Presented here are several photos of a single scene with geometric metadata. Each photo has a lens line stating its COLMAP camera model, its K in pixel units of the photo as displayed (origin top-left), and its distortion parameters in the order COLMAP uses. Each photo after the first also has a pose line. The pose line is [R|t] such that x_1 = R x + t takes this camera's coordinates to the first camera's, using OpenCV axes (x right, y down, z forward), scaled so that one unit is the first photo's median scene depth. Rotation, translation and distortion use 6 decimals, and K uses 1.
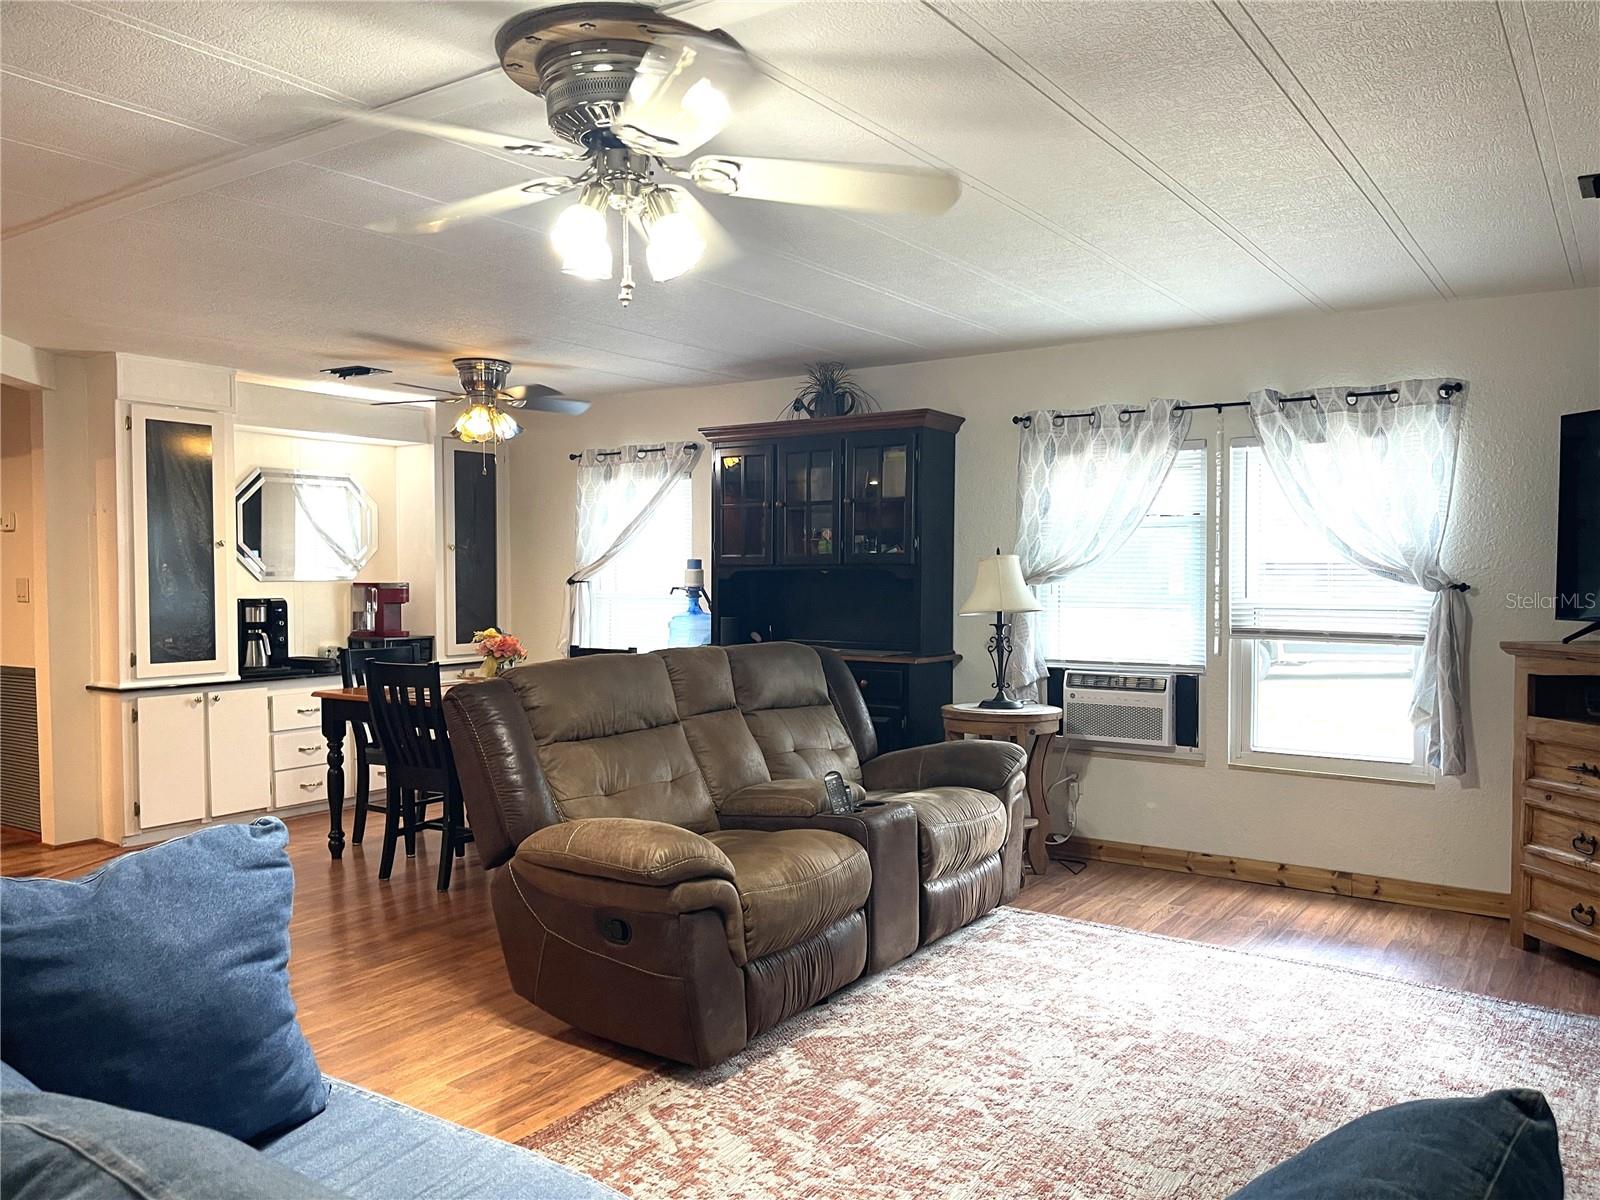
lens RADIAL K [[1209.0, 0, 813.4], [0, 1209.0, 608.3], [0, 0, 1]] dist [0.070791, -0.092597]
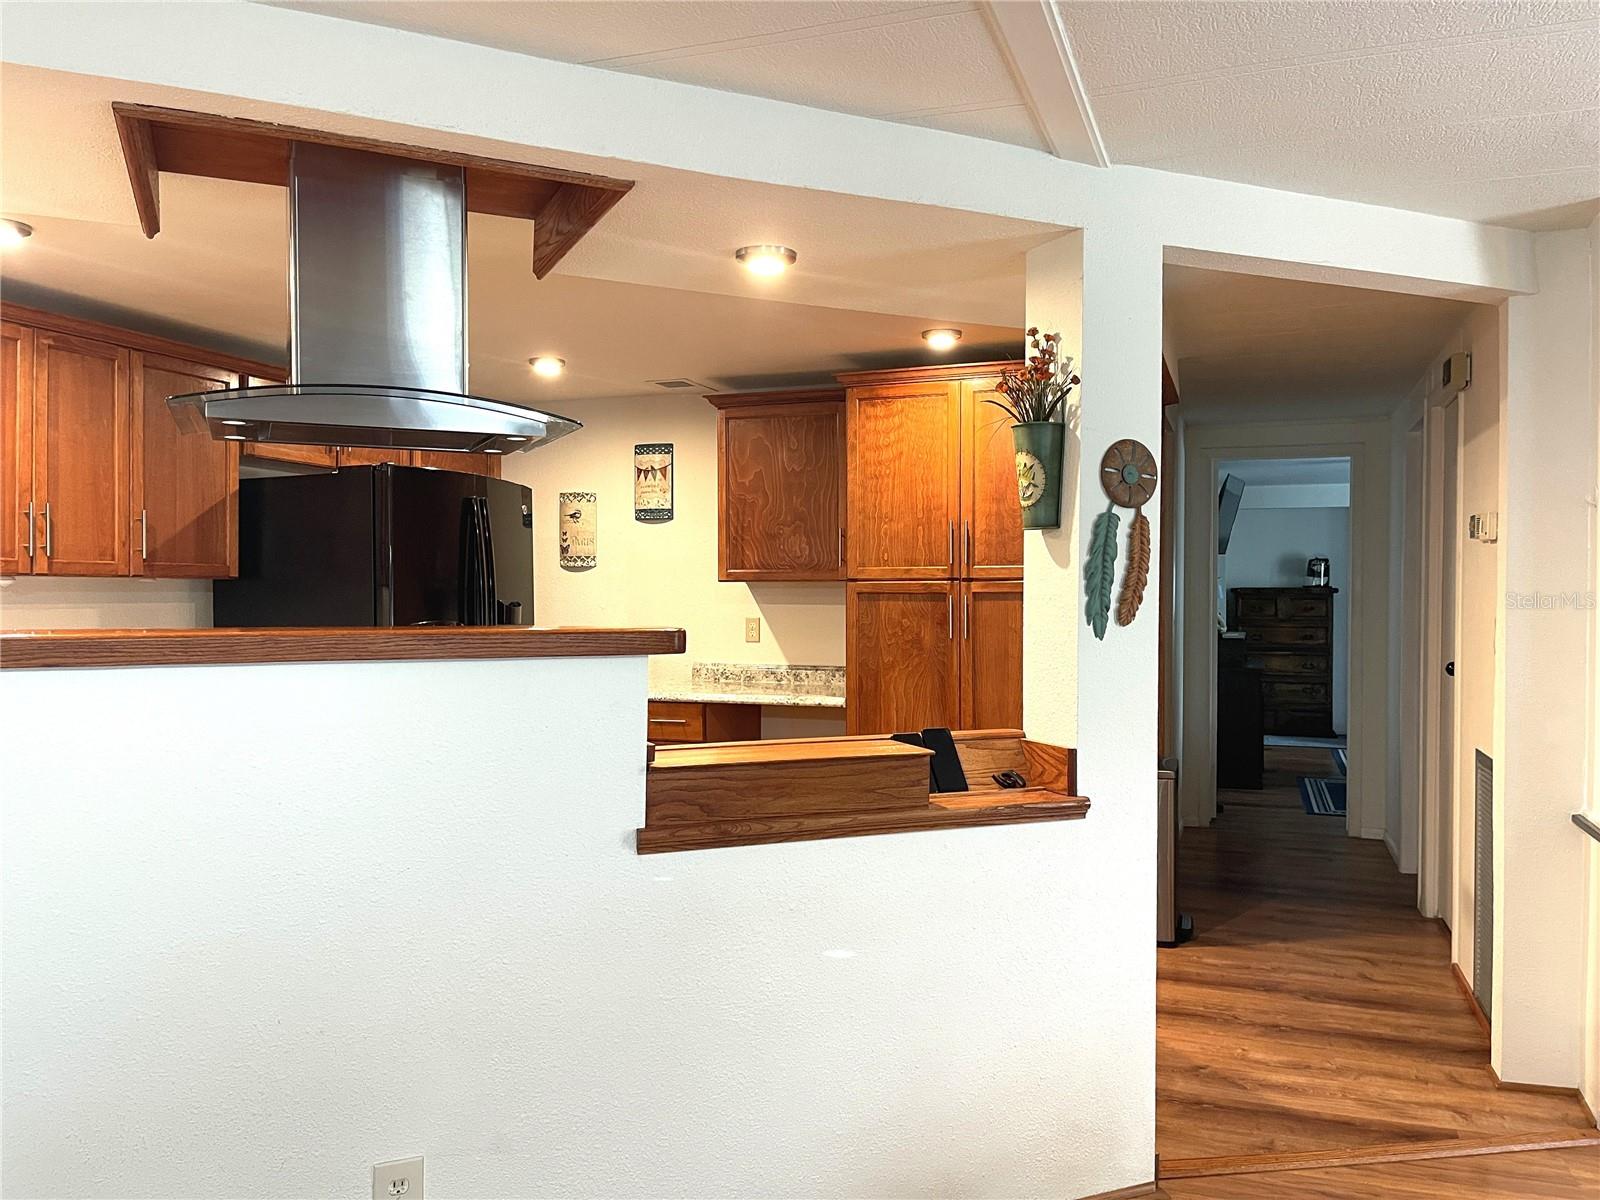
lens RADIAL K [[1207.4, 0, 800.5], [0, 1207.4, 608.1], [0, 0, 1]] dist [0.071792, -0.093814]
pose [[0.239214, 0.018313, -0.970794, -0.154755], [-0.032655, 0.999408, 0.010806, -0.027696], [0.970418, 0.029116, 0.239670, 0.582545]]
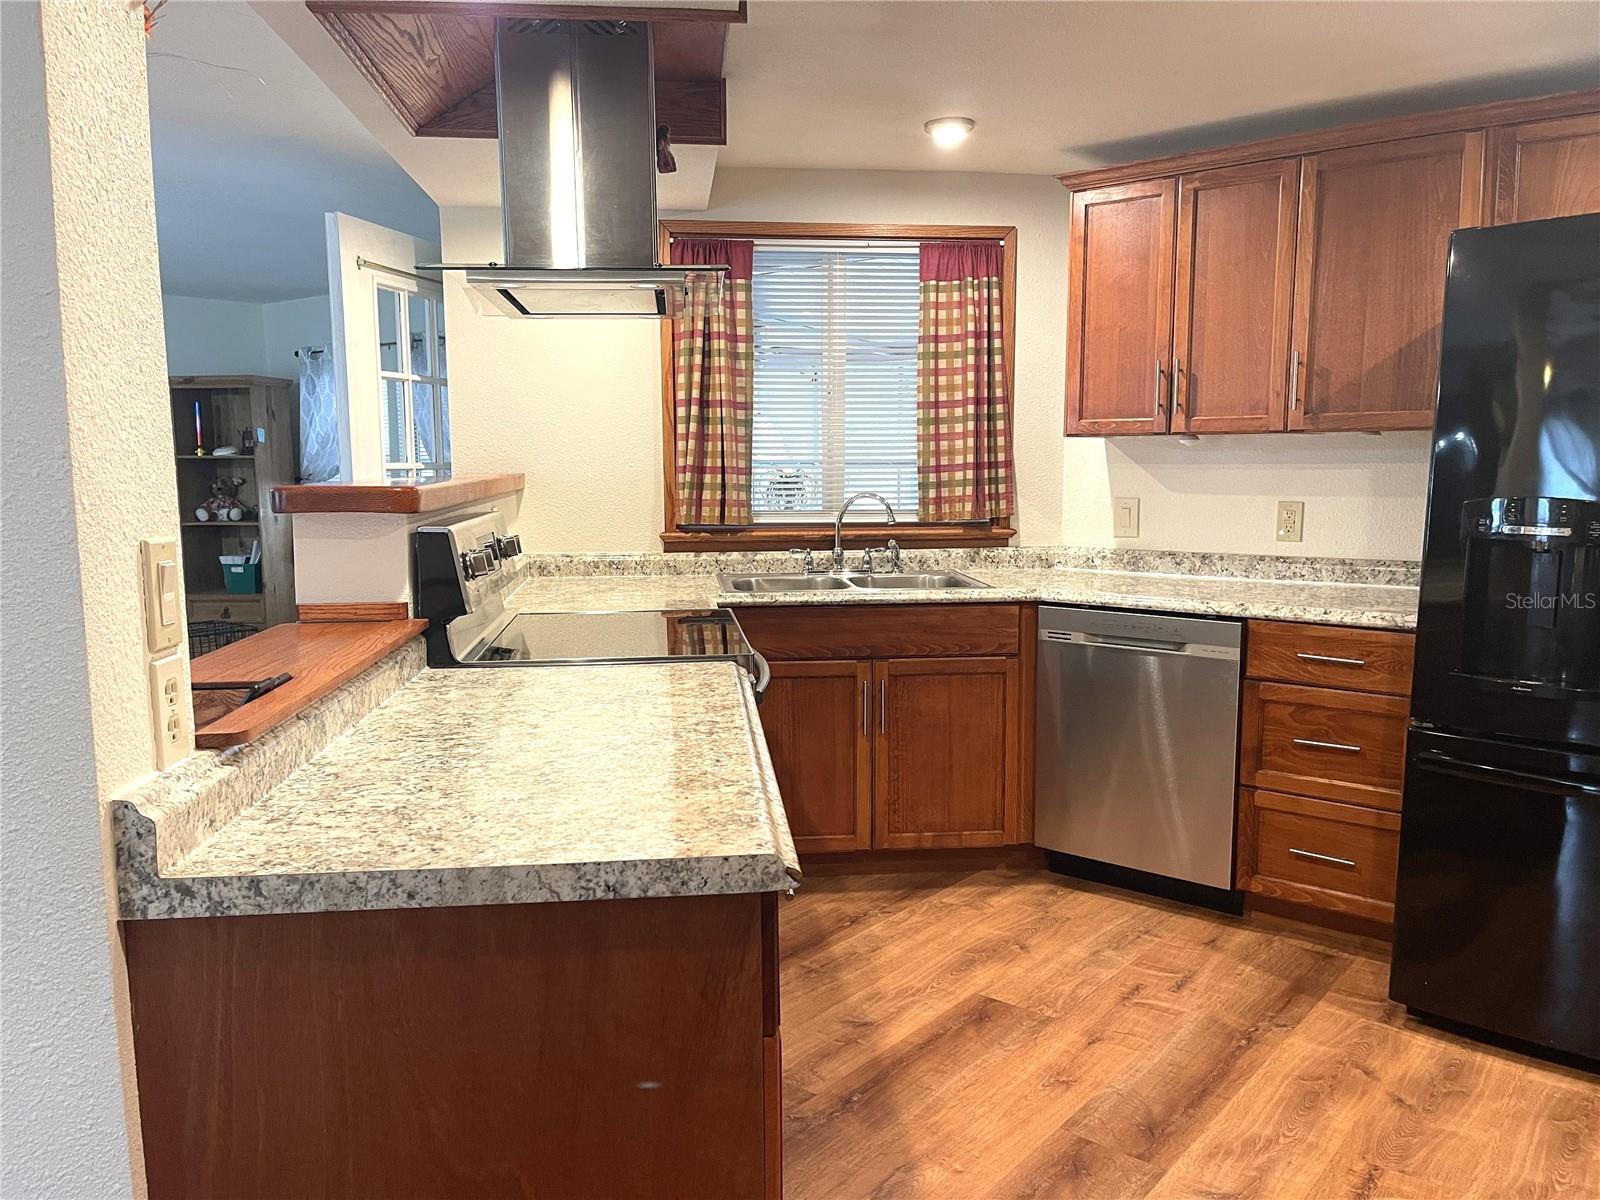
lens RADIAL K [[1210.5, 0, 799.9], [0, 1210.5, 605.6], [0, 0, 1]] dist [0.069863, -0.097054]
pose [[-0.996475, -0.001129, 0.083881, -0.806518], [0.011295, 0.988998, 0.147495, -0.033204], [-0.083124, 0.147923, -0.985499, 1.051561]]
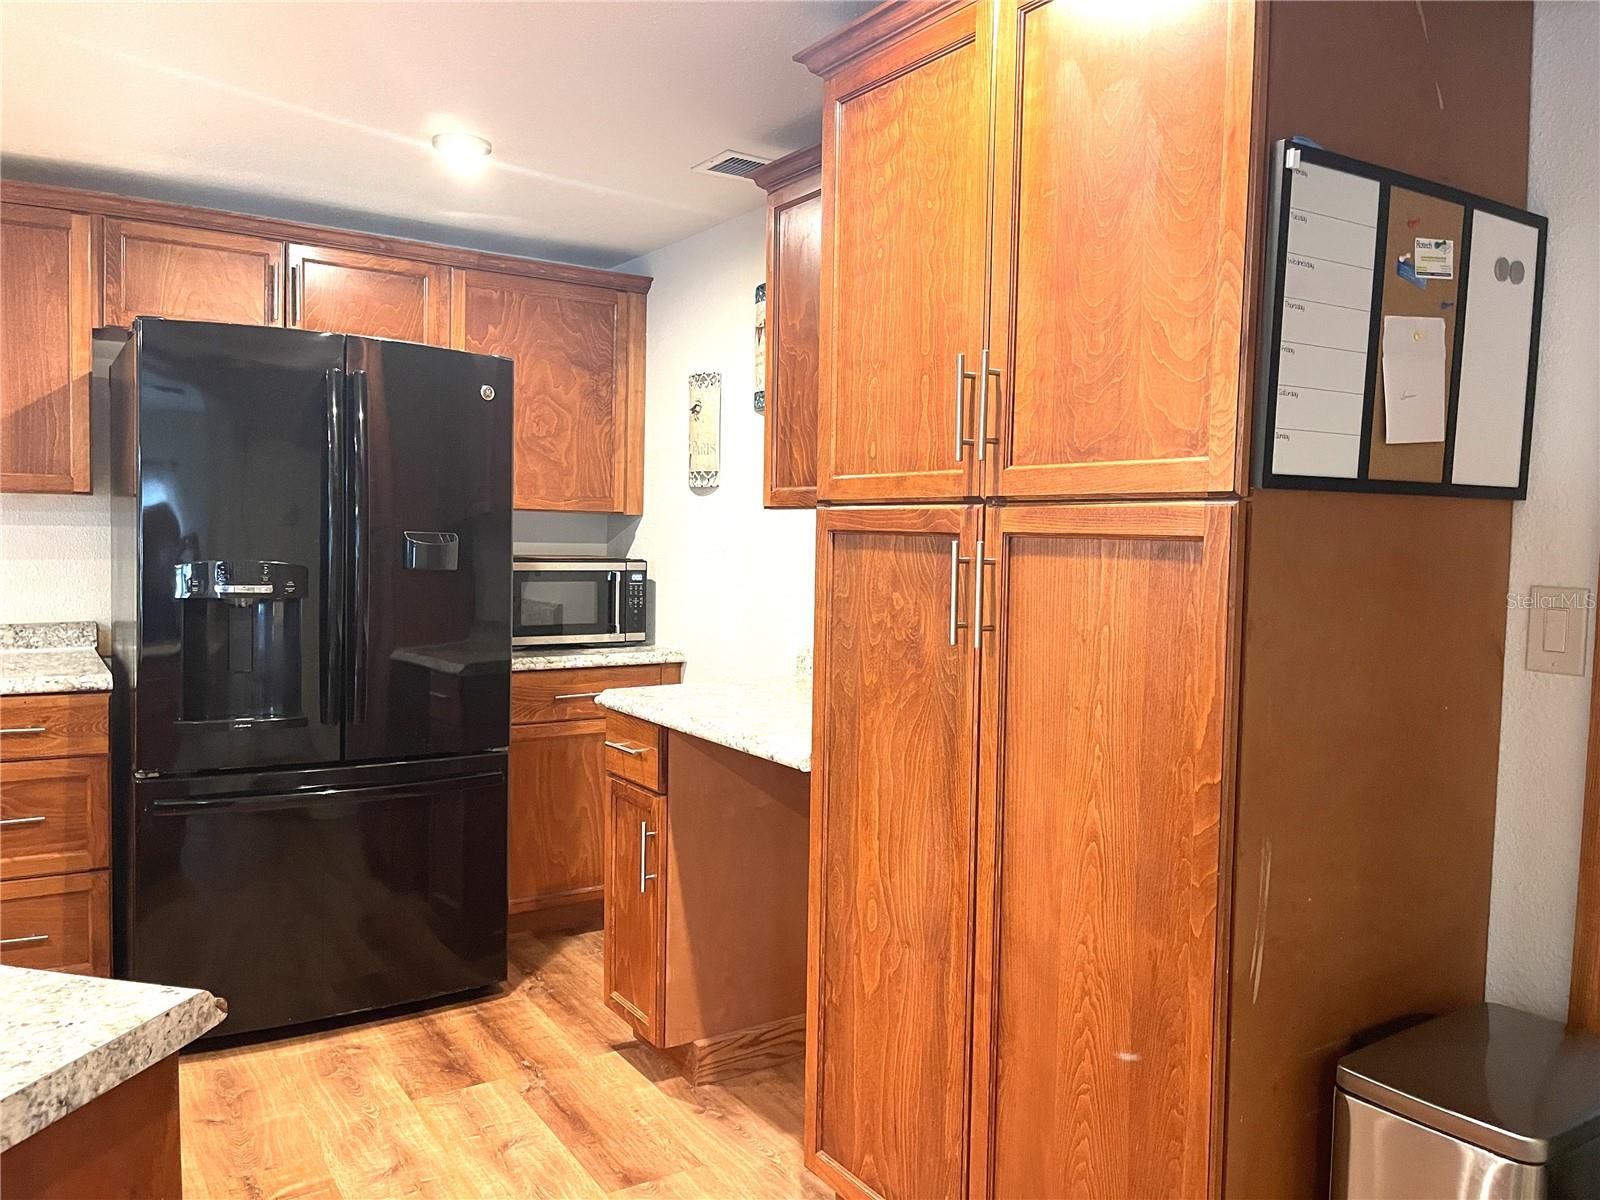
lens RADIAL K [[1210.5, 0, 799.9], [0, 1210.5, 605.6], [0, 0, 1]] dist [0.069863, -0.097054]
pose [[-0.386889, 0.056953, -0.920366, -0.635154], [-0.047841, 0.995507, 0.081713, -0.038750], [0.920884, 0.075646, -0.382426, 0.998227]]
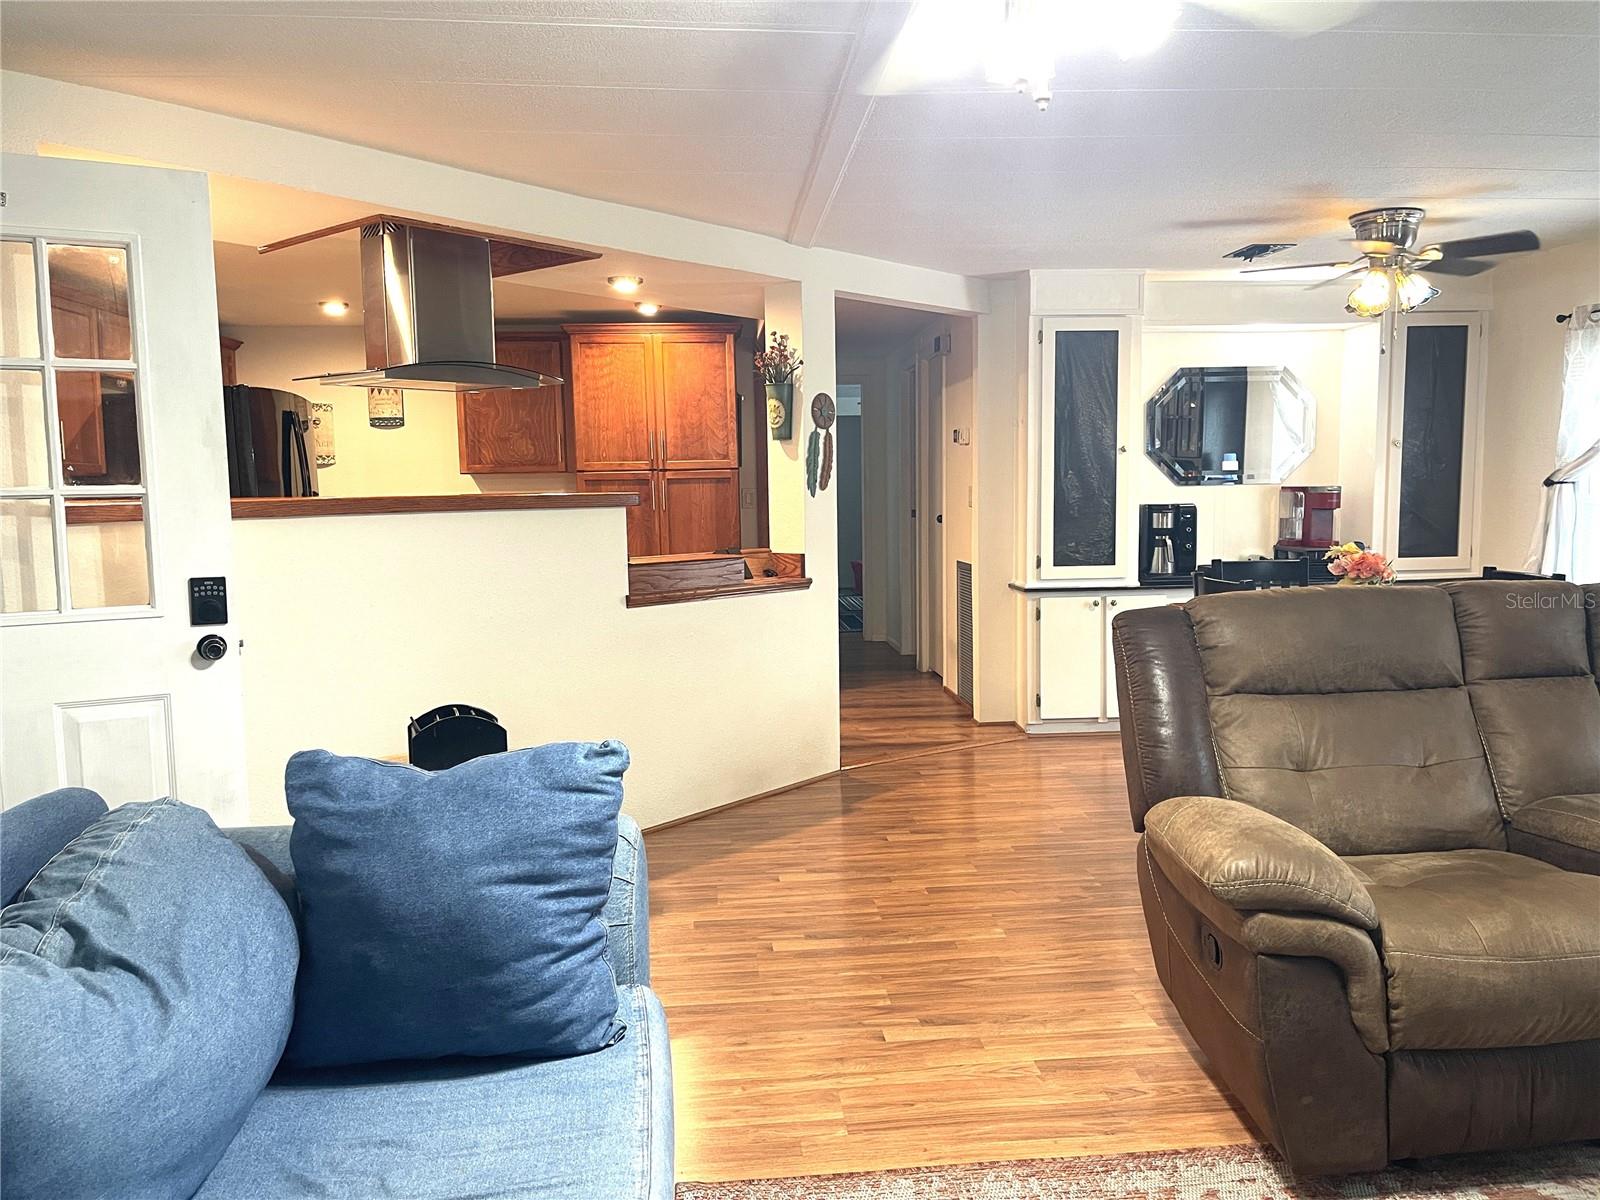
lens RADIAL K [[1209.0, 0, 813.4], [0, 1209.0, 608.3], [0, 0, 1]] dist [0.070791, -0.092597]
pose [[0.633225, 0.071536, -0.770655, 0.151029], [-0.008496, 0.996302, 0.085501, -0.007074], [0.773921, -0.047593, 0.631491, 0.196077]]
